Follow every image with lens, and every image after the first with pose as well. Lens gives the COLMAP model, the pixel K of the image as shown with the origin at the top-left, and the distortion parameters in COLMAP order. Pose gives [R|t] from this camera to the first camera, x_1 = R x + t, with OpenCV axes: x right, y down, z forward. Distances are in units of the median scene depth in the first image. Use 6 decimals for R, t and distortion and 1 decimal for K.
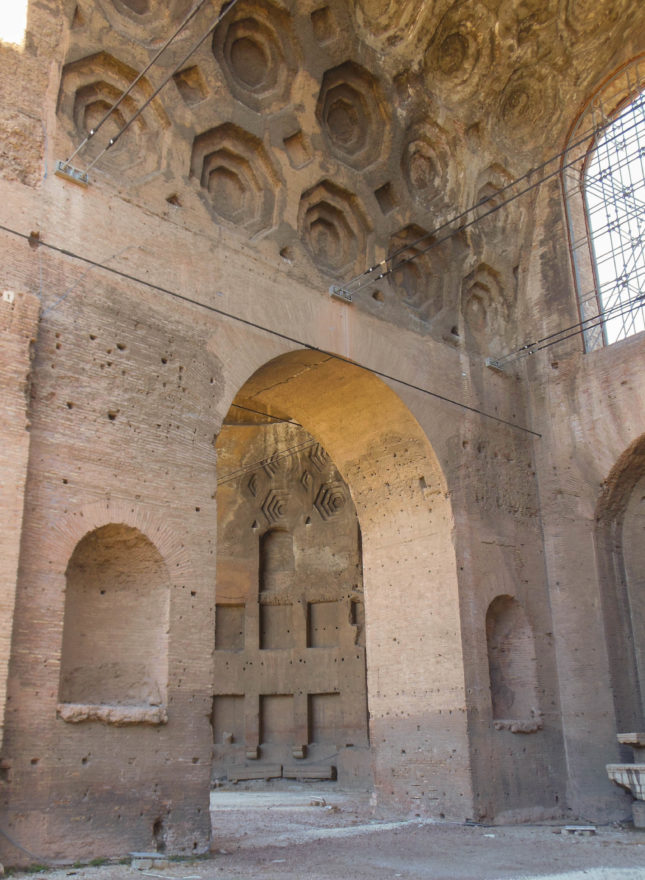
lens RADIAL K [[787.2, 0, 288.0], [0, 787.2, 459.0], [0, 0, 1]] dist [0.008461, 0.015168]
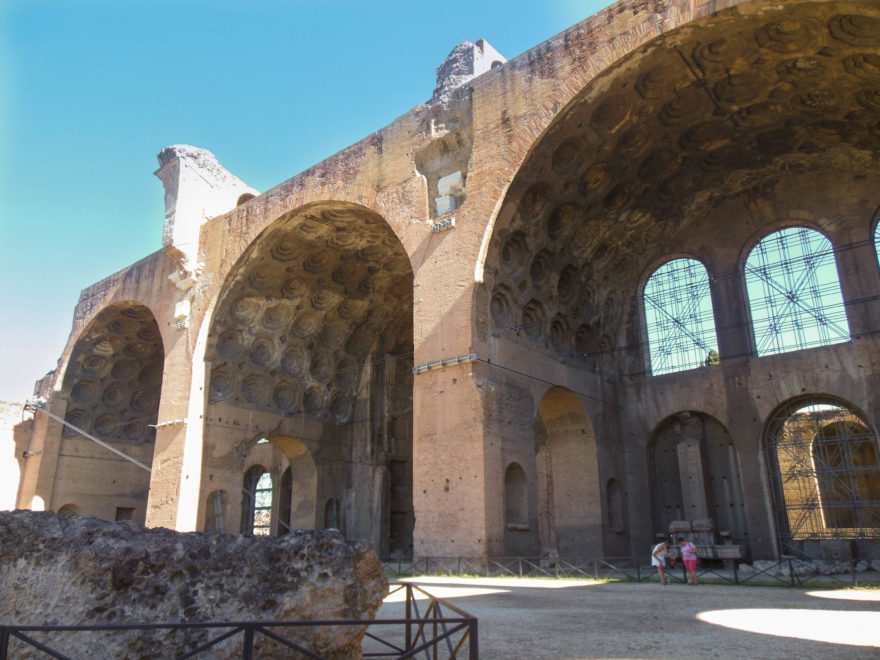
lens RADIAL K [[646.0, 0, 440.4], [0, 646.0, 330.3], [0, 0, 1]] dist [-0.006239, 0.001873]
pose [[0.982409, 0.050241, 0.179854, -0.633353], [-0.053488, 0.998481, 0.013246, -0.284324], [-0.178916, -0.022633, 0.983604, -0.871101]]
